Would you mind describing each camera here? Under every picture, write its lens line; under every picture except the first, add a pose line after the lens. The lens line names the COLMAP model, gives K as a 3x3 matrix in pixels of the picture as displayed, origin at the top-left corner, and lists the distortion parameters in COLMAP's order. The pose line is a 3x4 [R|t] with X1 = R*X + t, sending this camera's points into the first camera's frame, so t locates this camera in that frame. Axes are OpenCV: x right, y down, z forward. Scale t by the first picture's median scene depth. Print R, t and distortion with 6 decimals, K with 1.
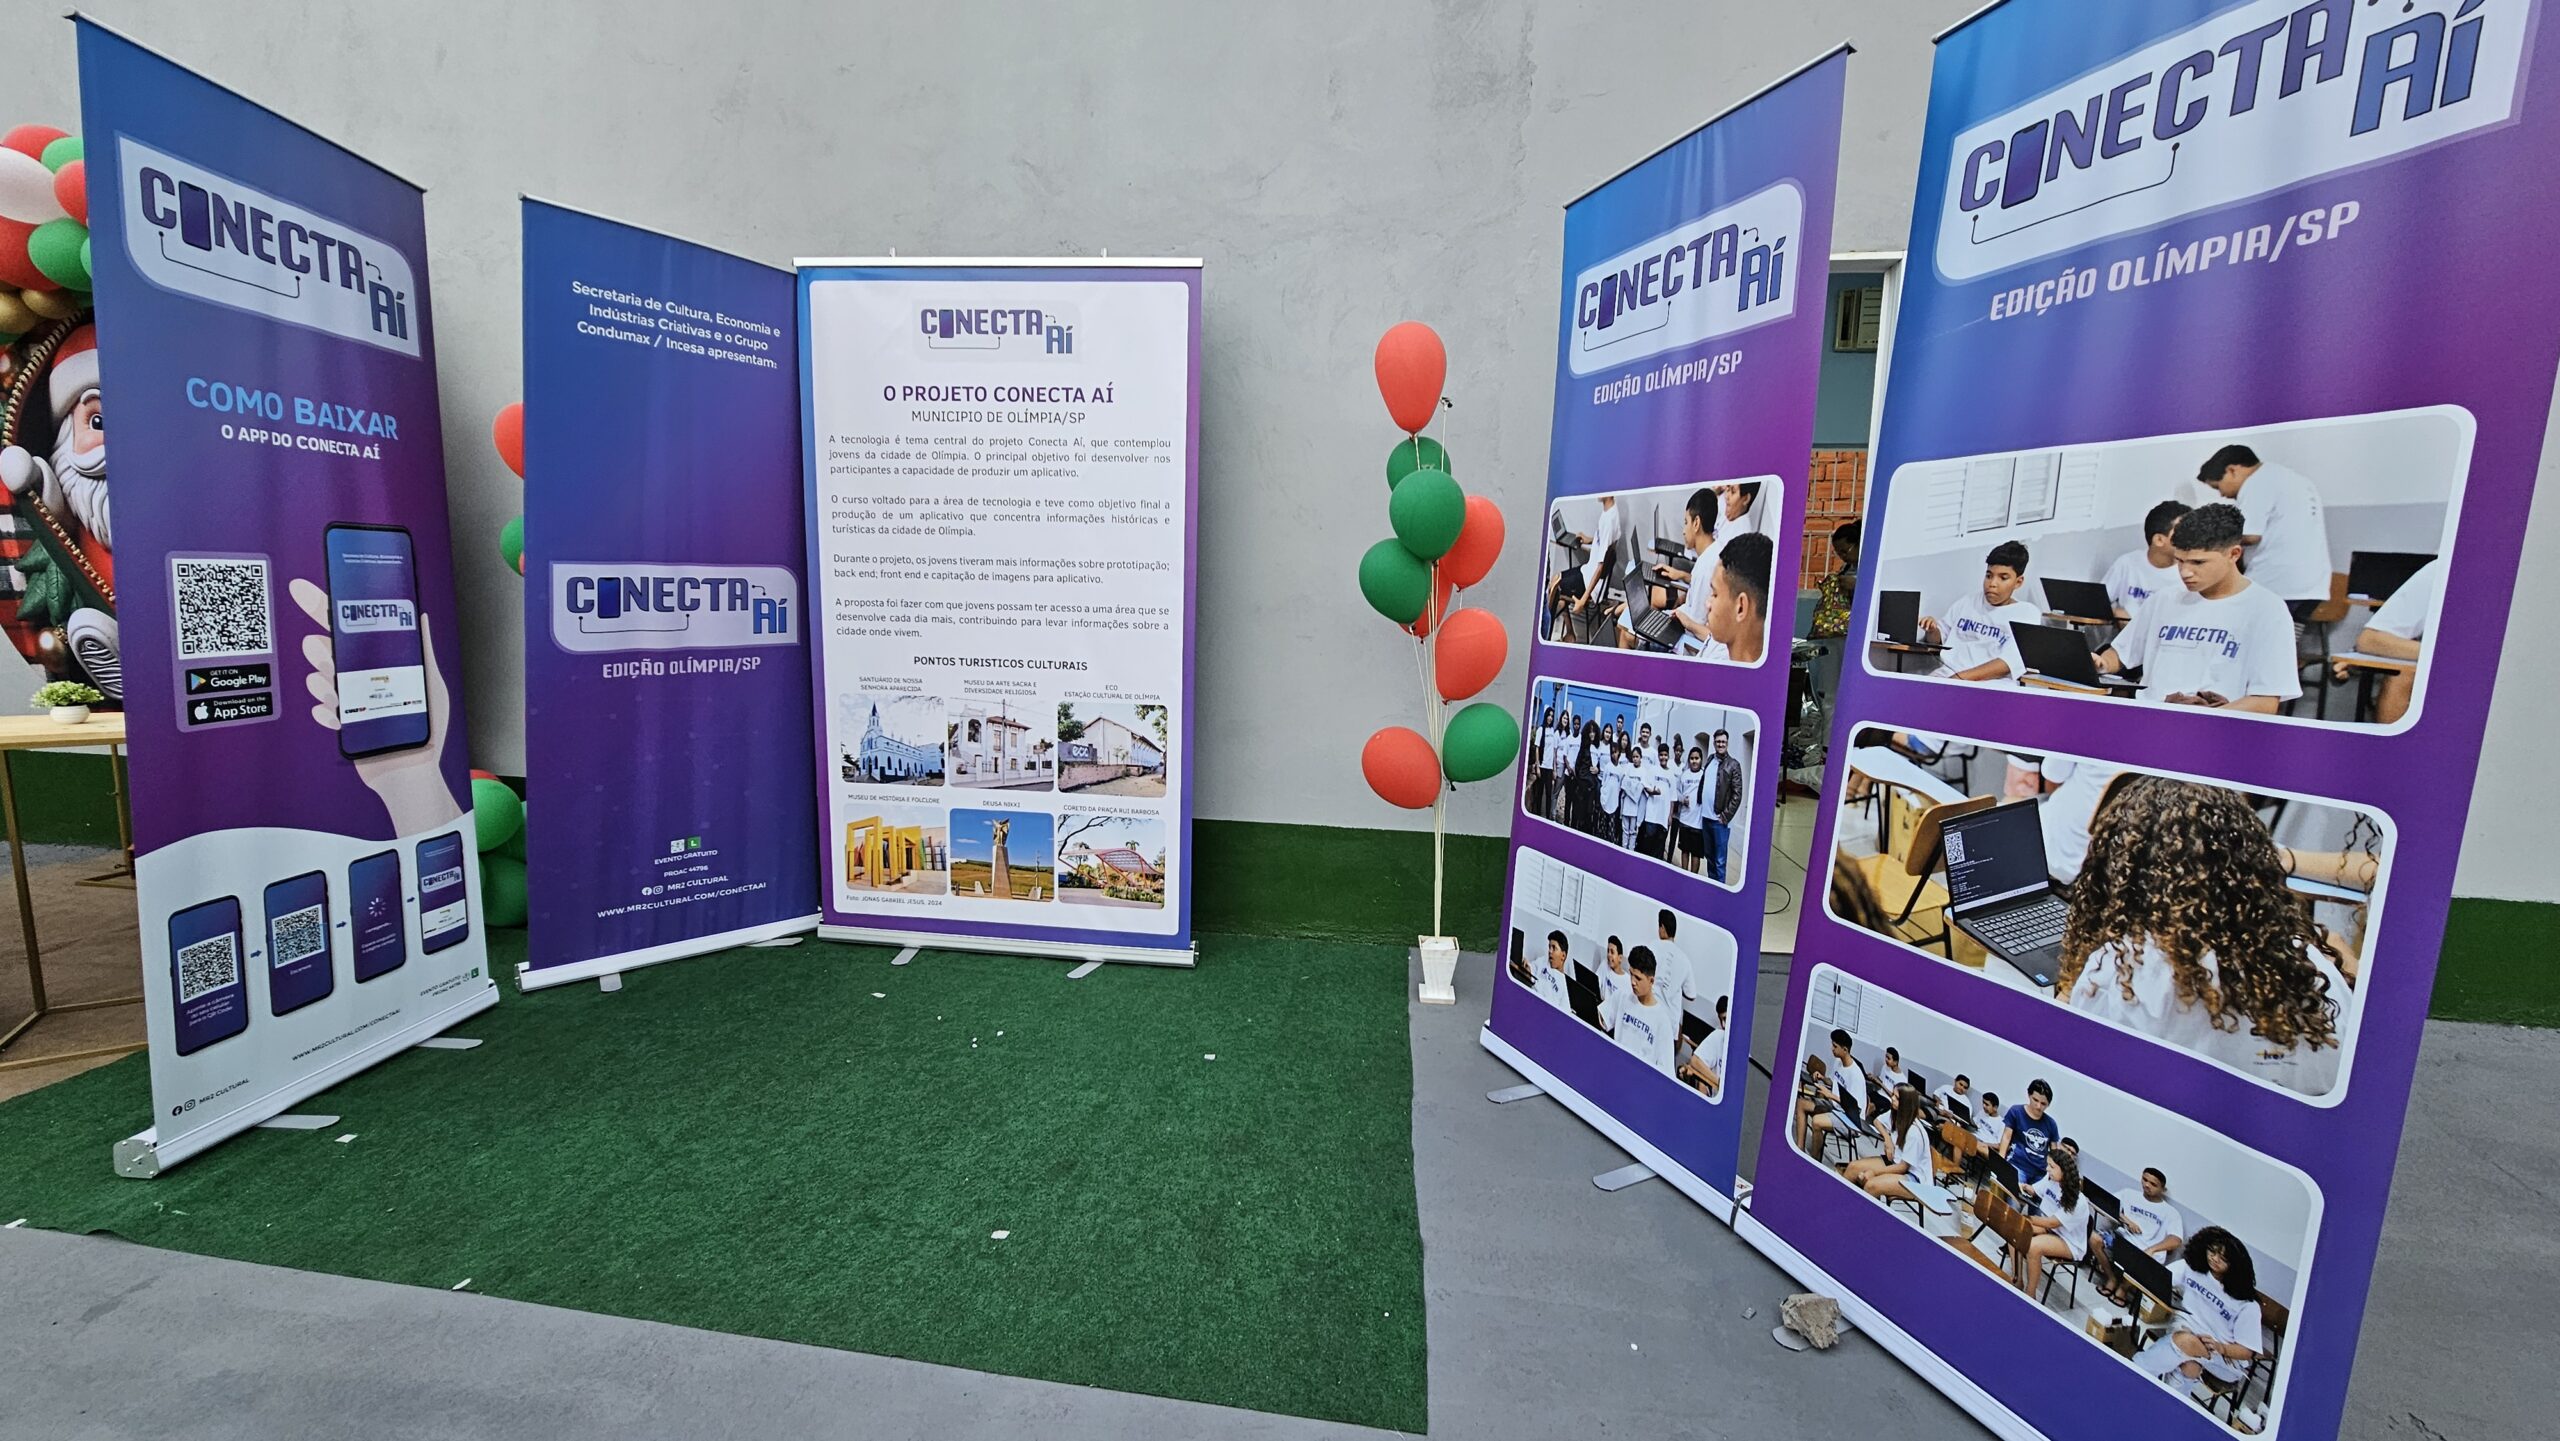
lens RADIAL K [[1028.0, 0, 1254.1], [0, 1028.0, 727.1], [0, 0, 1]] dist [-0.008583, 0.002638]
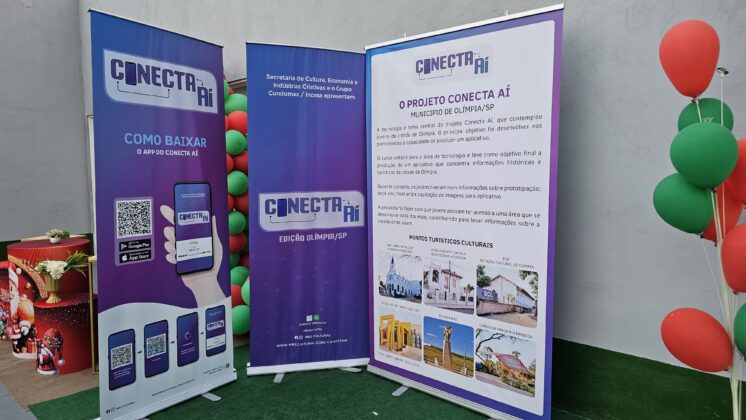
lens RADIAL K [[492.8, 0, 374.2], [0, 492.8, 207.2], [0, 0, 1]] dist [0.050428, -0.015657]
pose [[0.831607, 0.007851, -0.555310, 0.147503], [-0.049079, 0.997027, -0.059403, -0.069127], [0.553192, 0.076653, 0.829520, 0.194699]]
